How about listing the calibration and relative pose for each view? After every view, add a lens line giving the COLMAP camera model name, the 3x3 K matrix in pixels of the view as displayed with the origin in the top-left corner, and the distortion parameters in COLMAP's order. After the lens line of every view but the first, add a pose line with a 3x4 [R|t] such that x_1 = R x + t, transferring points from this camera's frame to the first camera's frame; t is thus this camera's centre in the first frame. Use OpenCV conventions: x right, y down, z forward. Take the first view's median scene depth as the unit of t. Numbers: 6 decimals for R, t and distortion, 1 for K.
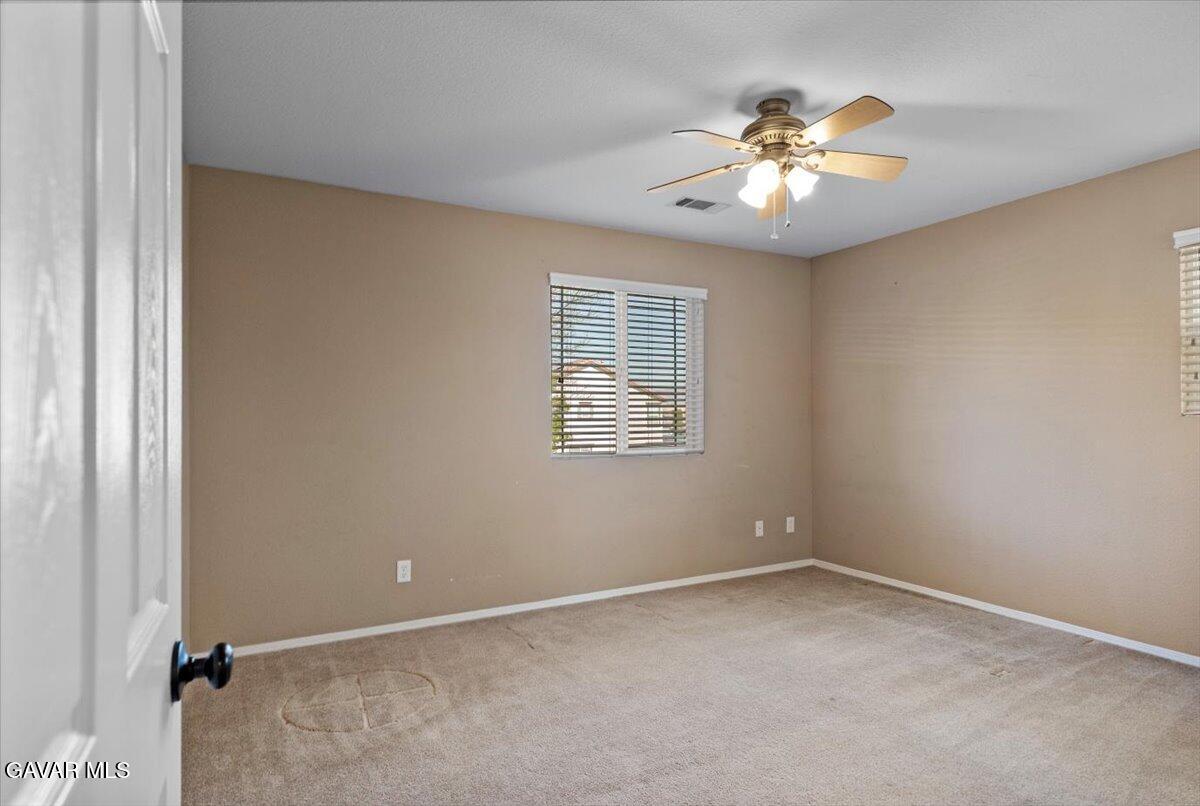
lens RADIAL K [[653.4, 0, 599.1], [0, 653.4, 403.3], [0, 0, 1]] dist [-0.002329, -0.000737]
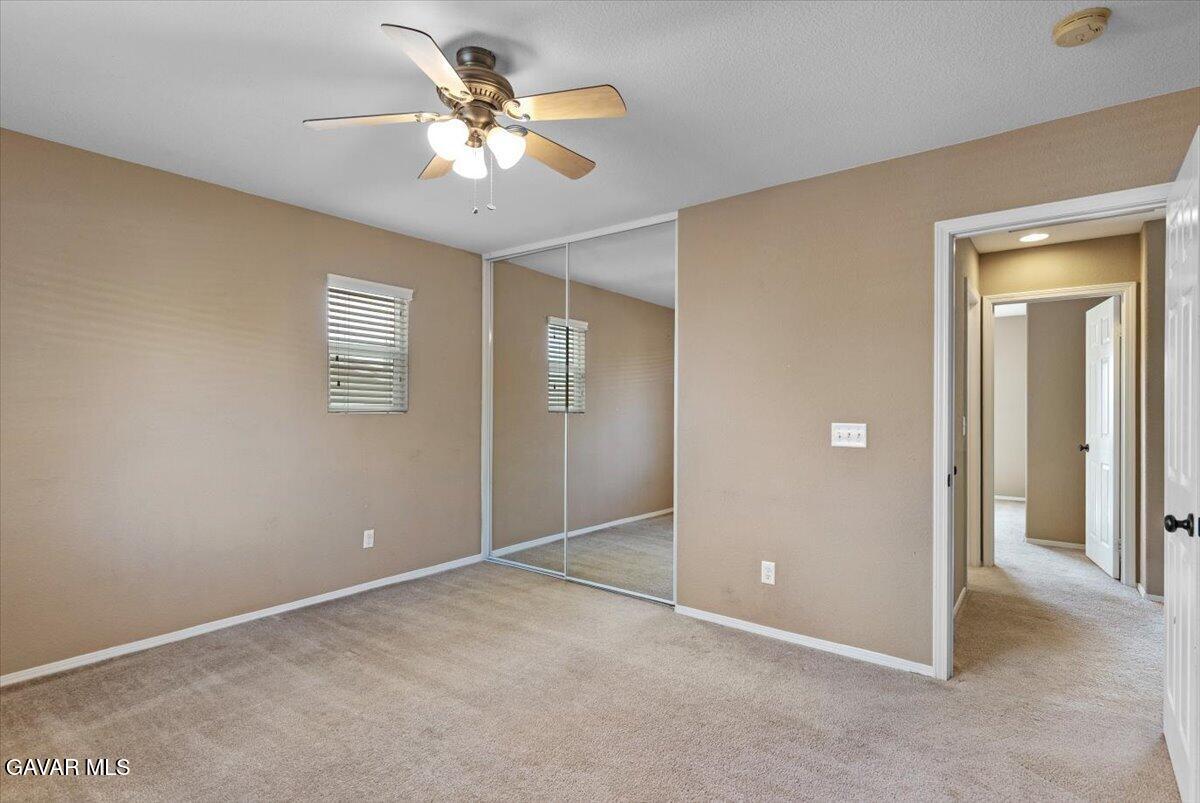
lens RADIAL K [[599.8, 0, 599.9], [0, 599.8, 410.2], [0, 0, 1]] dist [0.004360, 0.000621]
pose [[-0.417589, -0.000854, 0.908636, -0.393361], [-0.017481, 0.999822, -0.007094, 0.007227], [-0.908468, -0.018846, -0.417529, 0.889699]]
